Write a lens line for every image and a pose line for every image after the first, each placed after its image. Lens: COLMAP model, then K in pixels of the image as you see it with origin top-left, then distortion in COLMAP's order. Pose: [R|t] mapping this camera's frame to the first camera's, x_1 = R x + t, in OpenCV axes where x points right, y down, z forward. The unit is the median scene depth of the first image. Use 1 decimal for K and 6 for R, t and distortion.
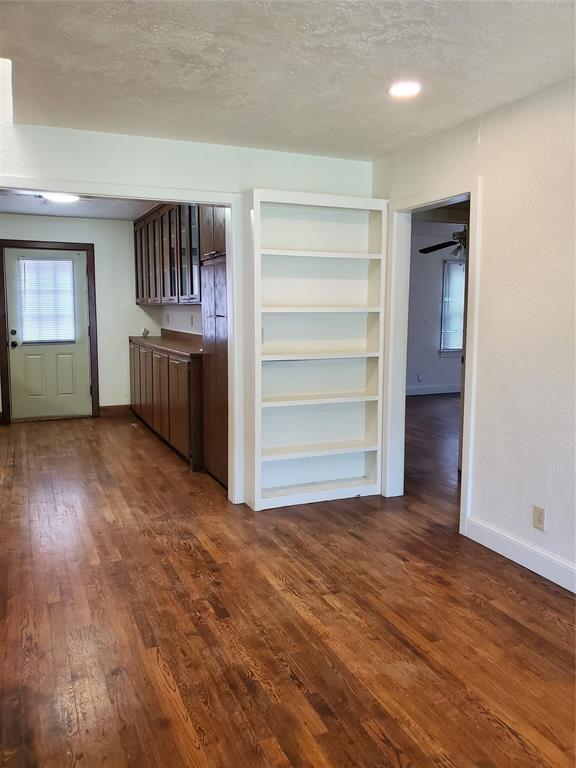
lens RADIAL K [[607.1, 0, 285.5], [0, 607.1, 369.1], [0, 0, 1]] dist [0.005993, 0.001947]
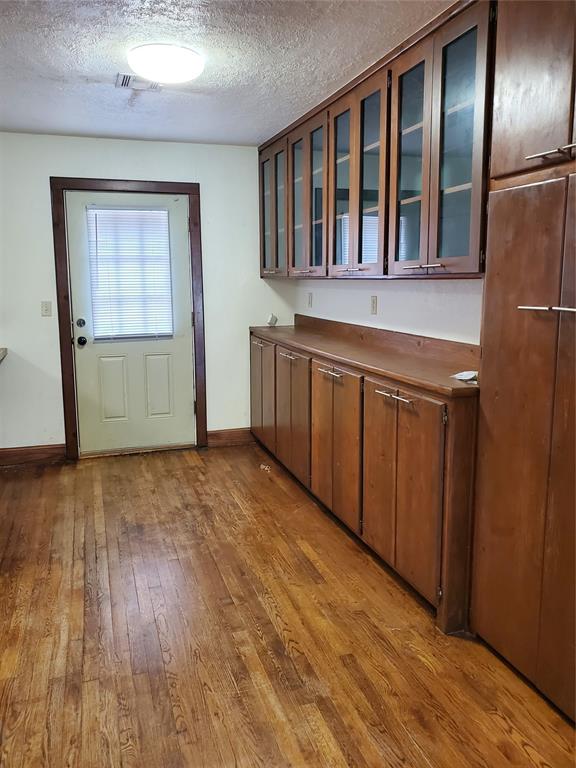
lens RADIAL K [[600.3, 0, 292.3], [0, 600.3, 370.1], [0, 0, 1]] dist [0.008389, -0.005003]
pose [[0.996276, 0.006971, -0.085934, -0.167938], [-0.002485, 0.998633, 0.052204, -0.044282], [0.086180, -0.051796, 0.994932, 0.380290]]
